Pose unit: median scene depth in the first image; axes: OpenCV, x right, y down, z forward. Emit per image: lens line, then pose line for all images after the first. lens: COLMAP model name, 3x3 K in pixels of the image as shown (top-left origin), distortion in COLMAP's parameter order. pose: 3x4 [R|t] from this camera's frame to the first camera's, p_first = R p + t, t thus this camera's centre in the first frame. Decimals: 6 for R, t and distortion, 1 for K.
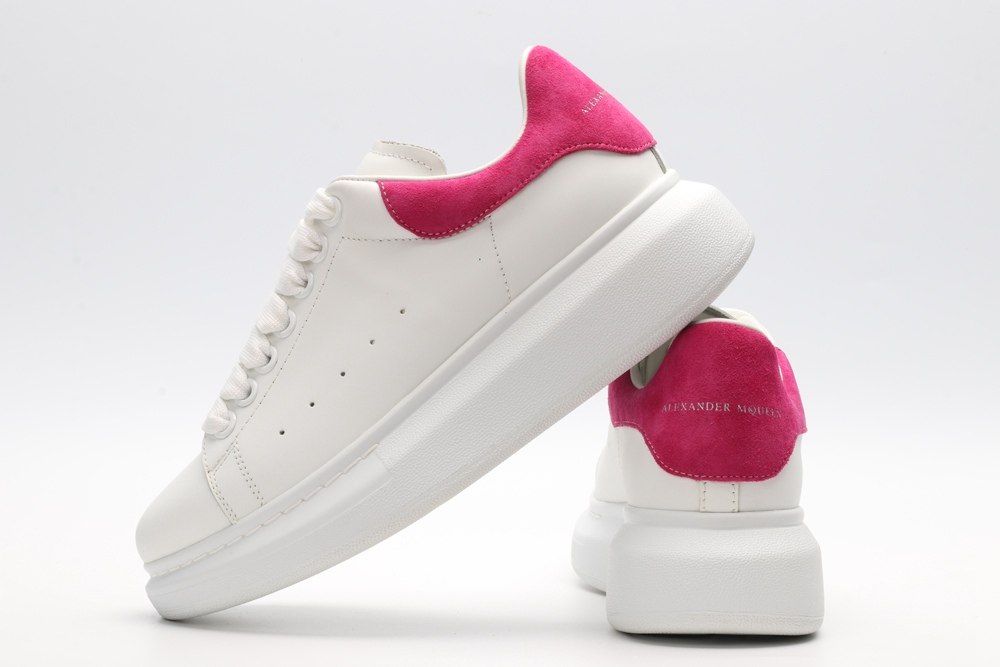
lens RADIAL K [[2314.9, 0, 498.4], [0, 2314.9, 334.6], [0, 0, 1]] dist [-0.192528, 0.000000]
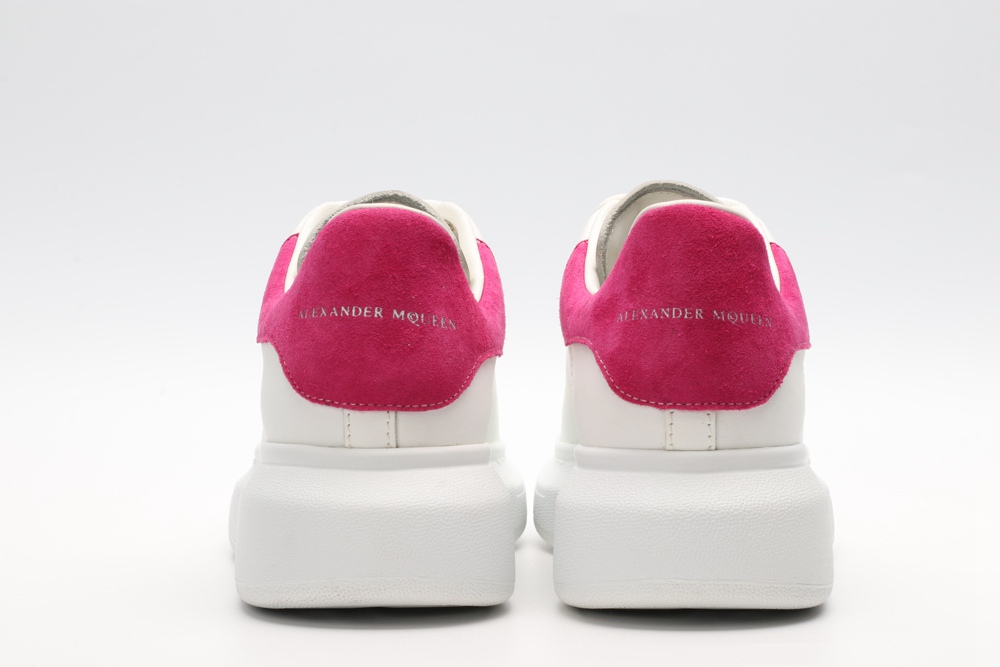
lens RADIAL K [[2314.9, 0, 501.8], [0, 2314.9, 332.6], [0, 0, 1]] dist [-0.192528, 0.000000]
pose [[0.998870, -0.014551, -0.045246, 0.067828], [0.014961, 0.999850, 0.008725, 0.029956], [0.045112, -0.009392, 0.998938, 0.227423]]
